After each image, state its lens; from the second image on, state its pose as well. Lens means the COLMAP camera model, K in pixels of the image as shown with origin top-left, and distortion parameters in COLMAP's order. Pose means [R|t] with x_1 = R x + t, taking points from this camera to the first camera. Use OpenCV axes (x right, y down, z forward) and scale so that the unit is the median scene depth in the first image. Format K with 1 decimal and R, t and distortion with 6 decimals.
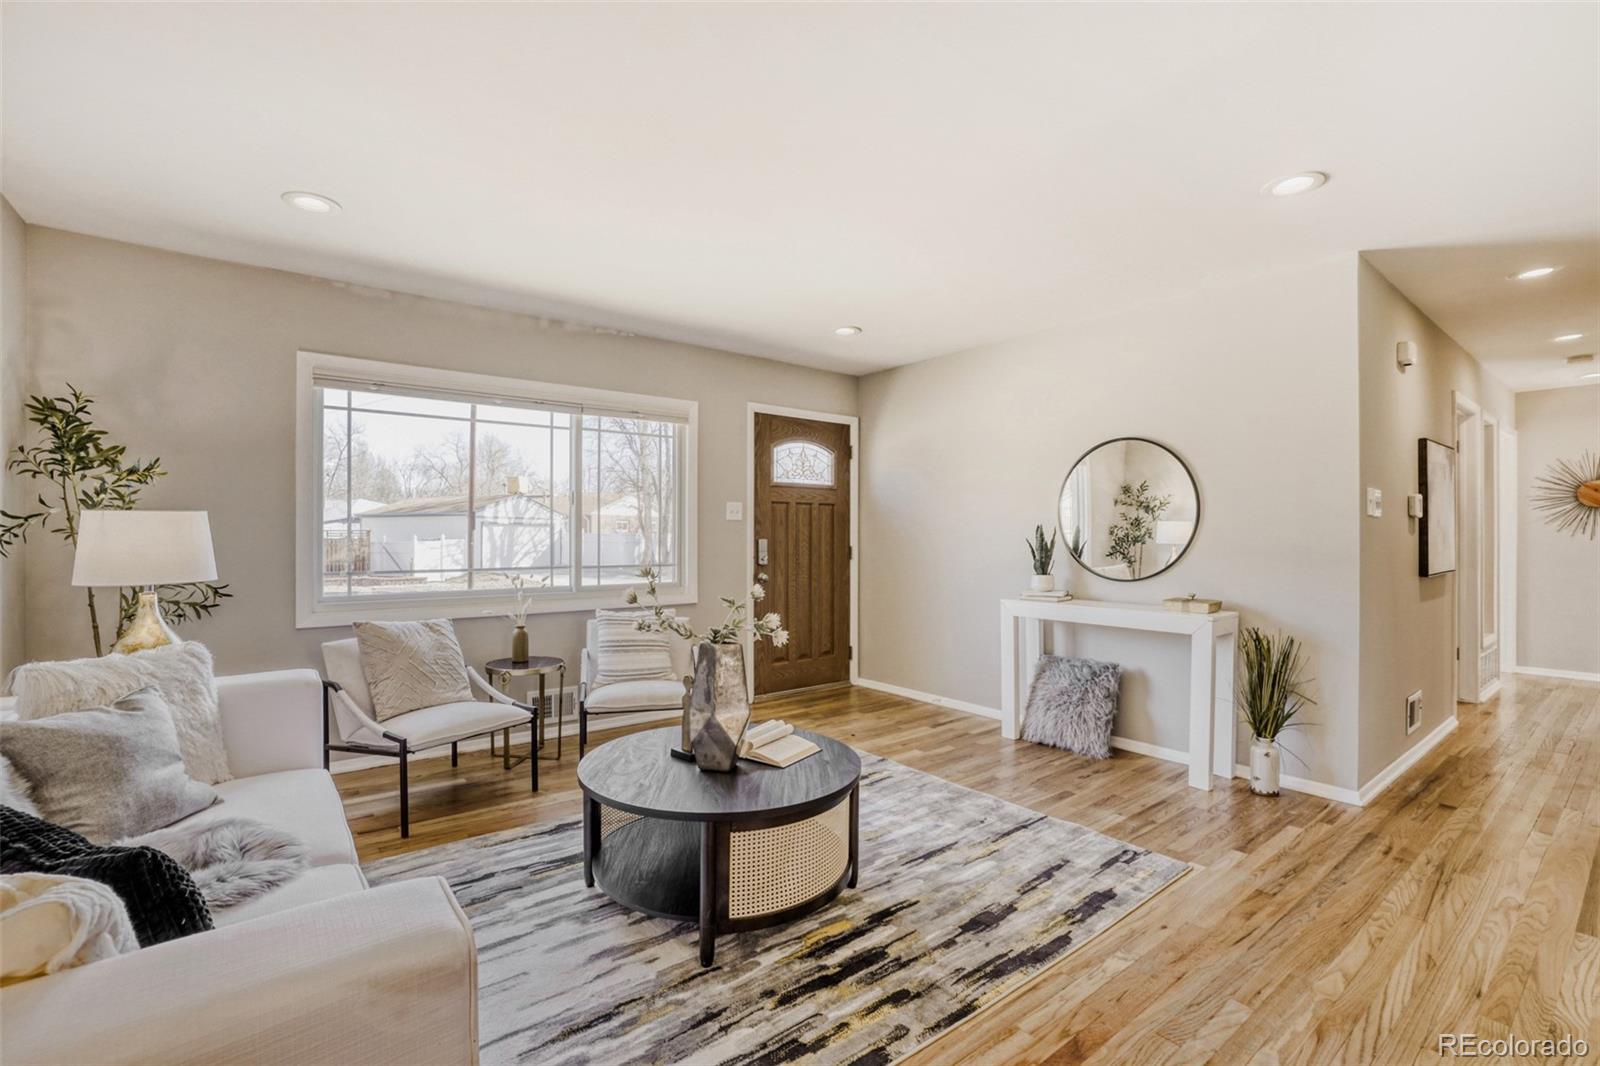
lens RADIAL K [[689.8, 0, 794.7], [0, 689.8, 533.5], [0, 0, 1]] dist [-0.035197, 0.016501]
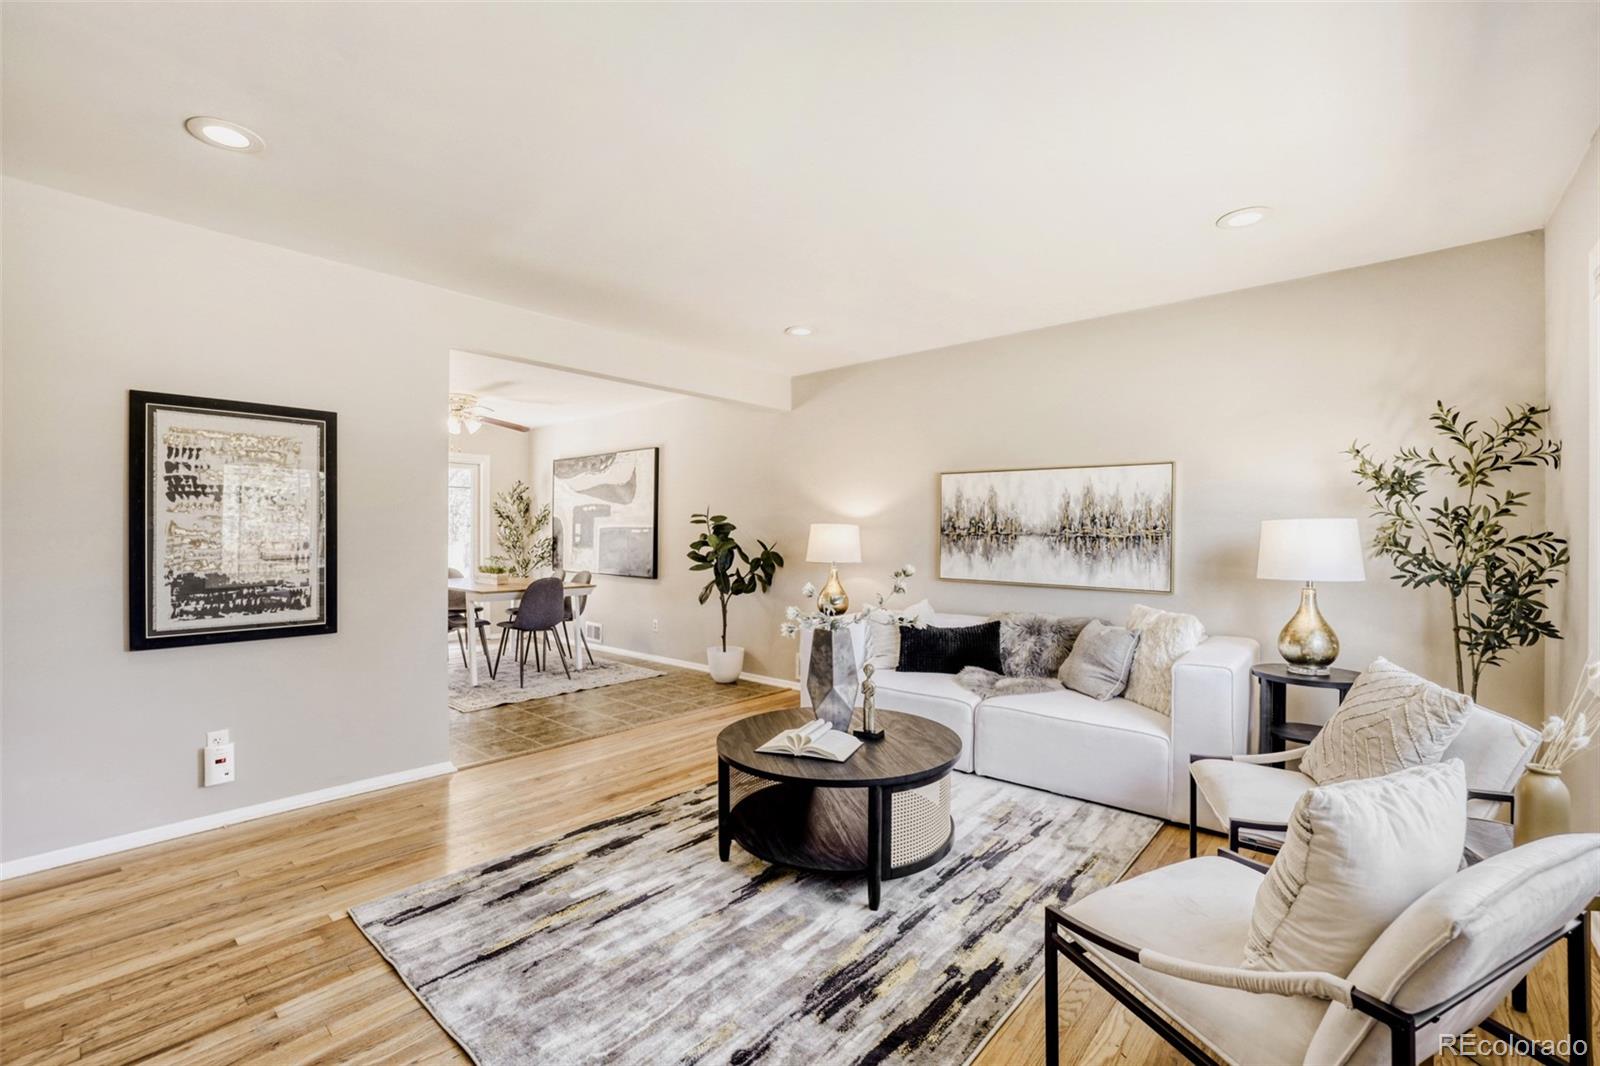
lens RADIAL K [[689.8, 0, 794.7], [0, 689.8, 533.5], [0, 0, 1]] dist [-0.035197, 0.016501]
pose [[-0.980520, -0.006268, -0.196317, 0.192885], [-0.006561, 0.999978, 0.000842, -0.014865], [0.196308, 0.002114, -0.980540, 2.093876]]
